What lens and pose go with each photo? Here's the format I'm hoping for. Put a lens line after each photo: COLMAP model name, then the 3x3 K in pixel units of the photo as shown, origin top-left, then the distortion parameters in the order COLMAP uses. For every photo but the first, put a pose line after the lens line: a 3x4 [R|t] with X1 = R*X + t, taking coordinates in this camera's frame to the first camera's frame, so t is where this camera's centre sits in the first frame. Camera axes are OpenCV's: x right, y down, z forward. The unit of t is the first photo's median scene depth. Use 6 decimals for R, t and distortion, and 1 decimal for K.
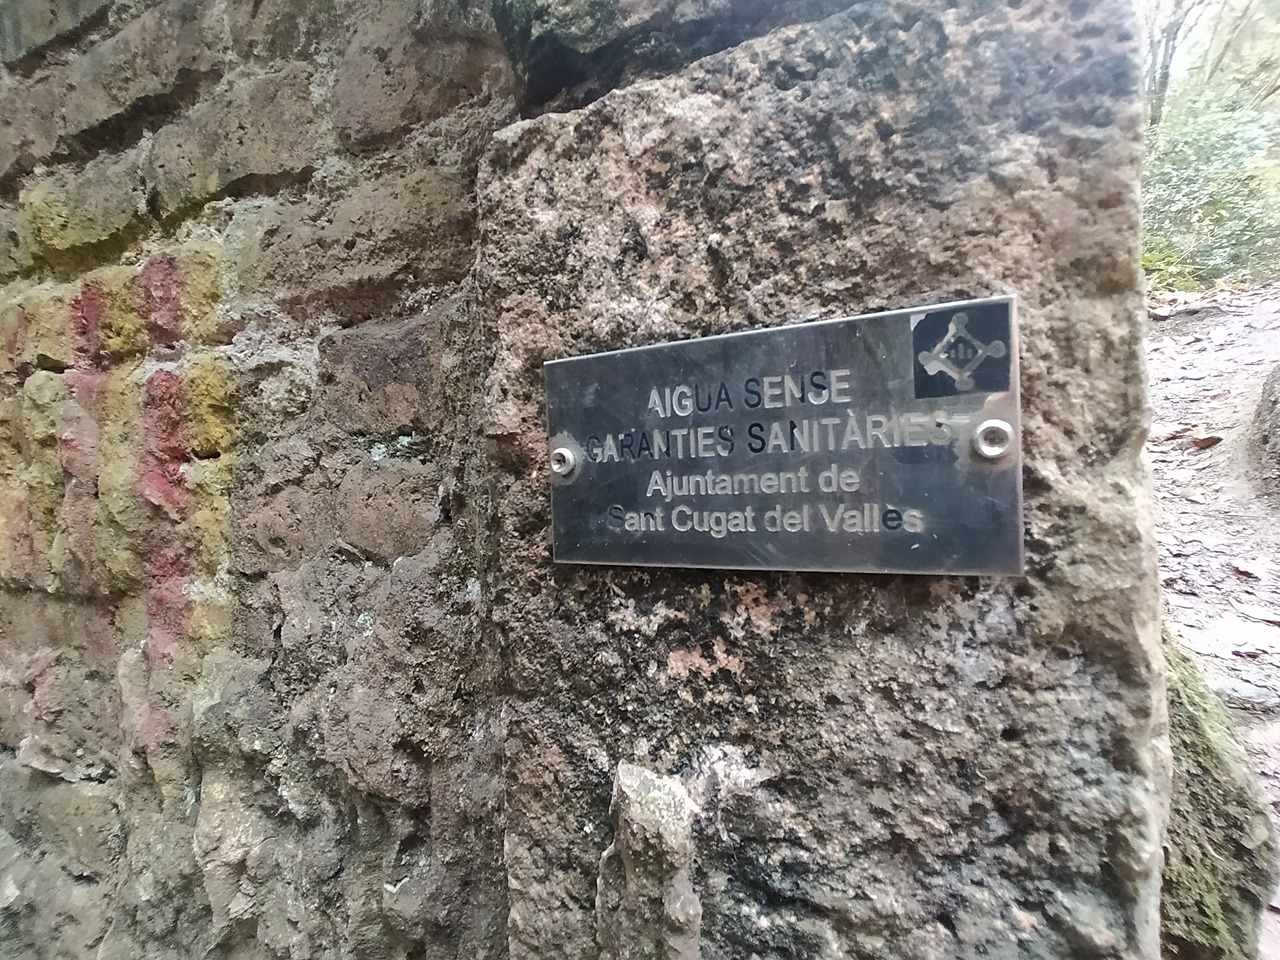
lens RADIAL K [[557.7, 0, 644.9], [0, 557.7, 494.1], [0, 0, 1]] dist [-0.010045, 0.000971]
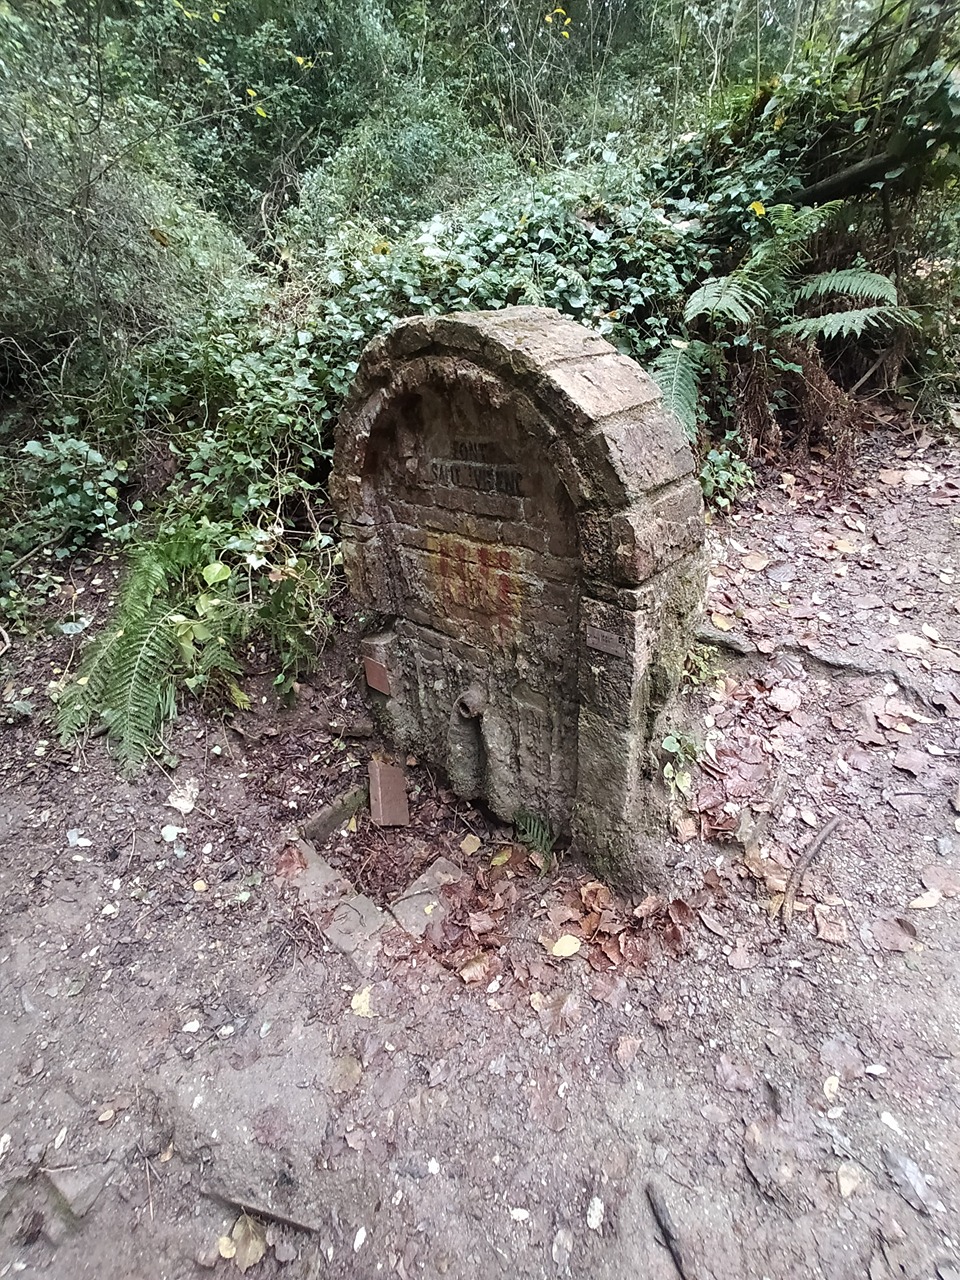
lens RADIAL K [[557.7, 0, 484.7], [0, 557.7, 647.3], [0, 0, 1]] dist [-0.010045, 0.000971]
pose [[0.942809, 0.133058, -0.305626, 0.577089], [0.024023, 0.887369, 0.460434, -2.223822], [0.332468, -0.441443, 0.833423, -3.894319]]
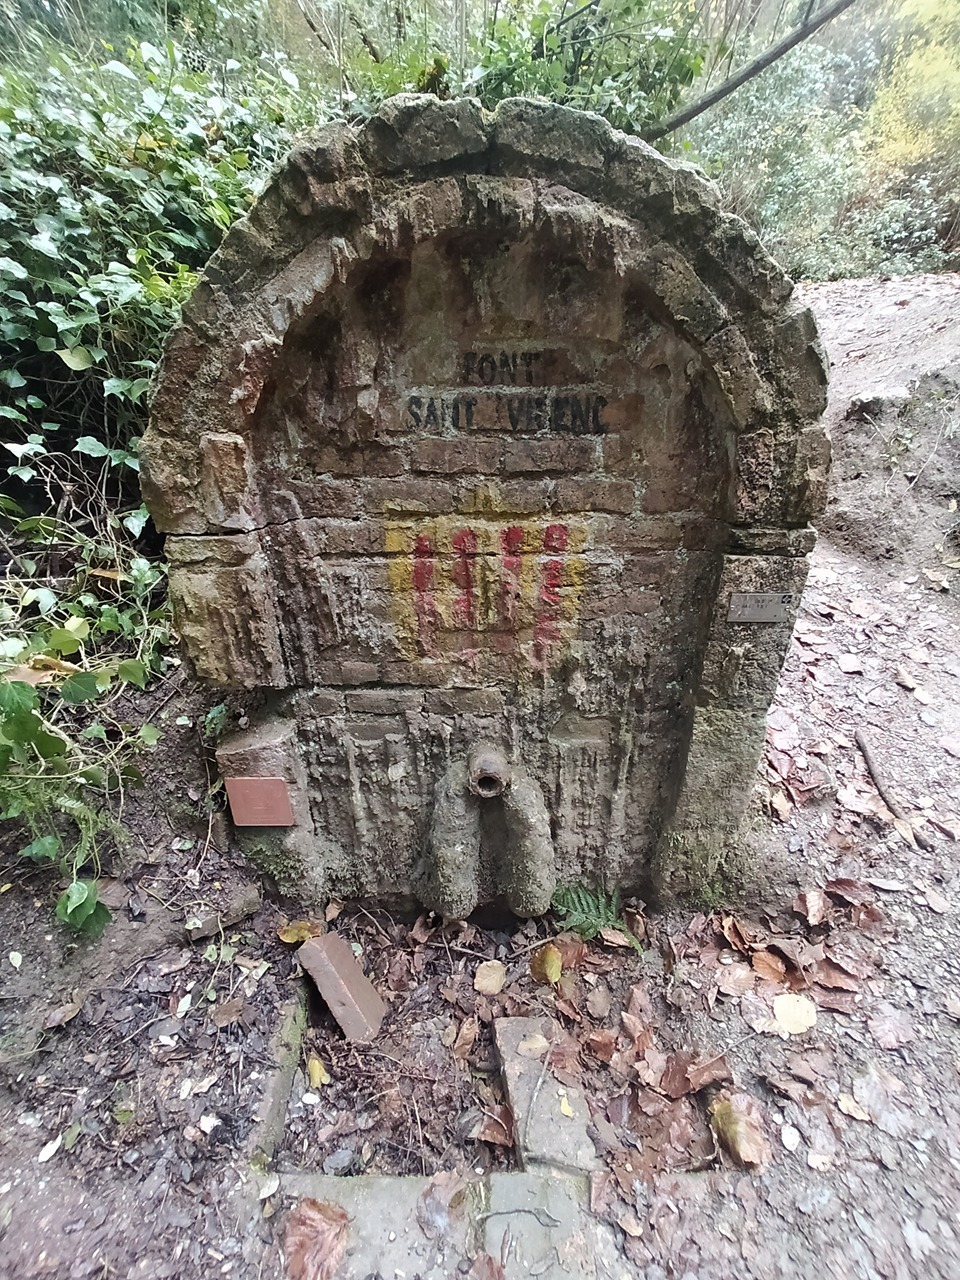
lens RADIAL K [[557.7, 0, 484.7], [0, 557.7, 647.3], [0, 0, 1]] dist [-0.010045, 0.000971]
pose [[0.922478, -0.149382, 0.355976, -2.931089], [-0.011075, 0.911480, 0.411195, -1.285523], [-0.385890, -0.383260, 0.839166, -2.007978]]
